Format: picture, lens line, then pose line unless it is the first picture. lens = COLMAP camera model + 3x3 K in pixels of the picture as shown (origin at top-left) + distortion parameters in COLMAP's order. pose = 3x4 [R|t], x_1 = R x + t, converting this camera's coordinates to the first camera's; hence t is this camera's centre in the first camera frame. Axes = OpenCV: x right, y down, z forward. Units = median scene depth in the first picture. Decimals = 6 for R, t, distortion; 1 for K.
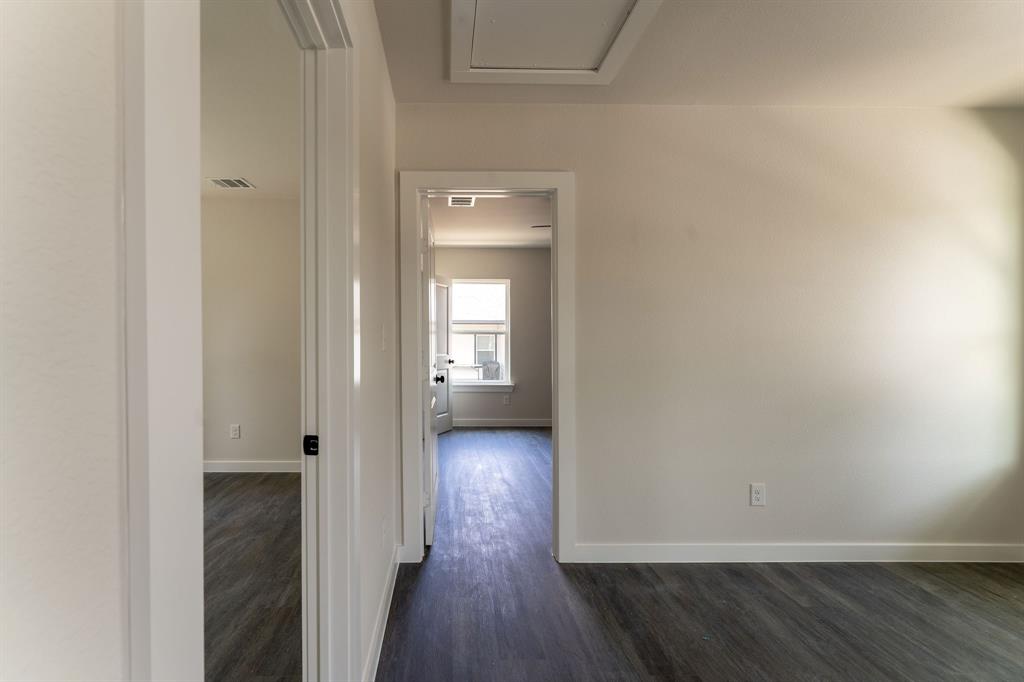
lens RADIAL K [[430.8, 0, 446.1], [0, 430.8, 345.8], [0, 0, 1]] dist [-0.000718, 0.000244]
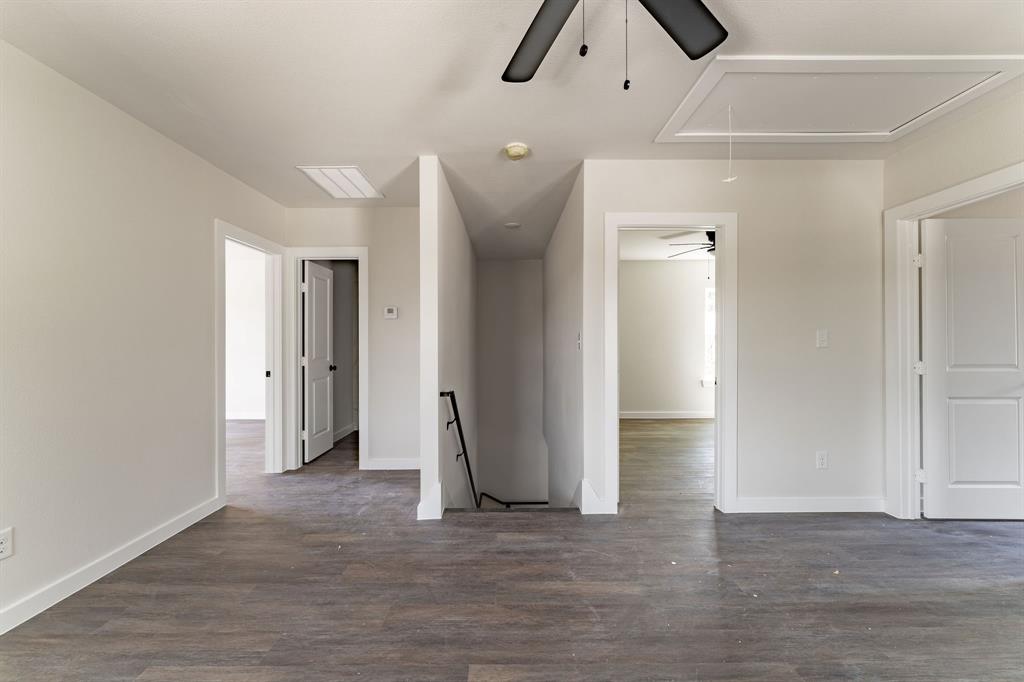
lens RADIAL K [[419.2, 0, 506.4], [0, 419.2, 340.9], [0, 0, 1]] dist [-0.000186, 0.000050]
pose [[-0.013378, -0.004778, -0.999899, 0.823623], [-0.011324, 0.999925, -0.004626, 0.005230], [0.999846, 0.011261, -0.013431, -0.087934]]
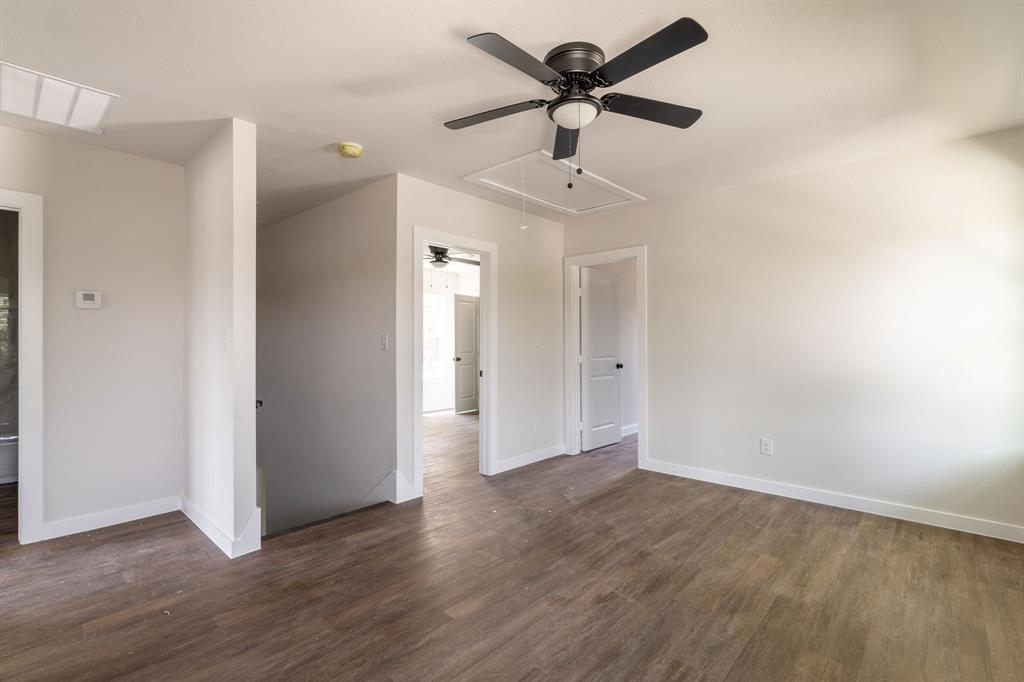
lens RADIAL K [[477.1, 0, 506.3], [0, 477.1, 339.8], [0, 0, 1]] dist [0.000355, -0.000081]
pose [[0.724895, -0.009092, -0.688799, 0.858976], [-0.005062, 0.999816, -0.018526, 0.013813], [0.688841, 0.016916, 0.724715, -0.556420]]
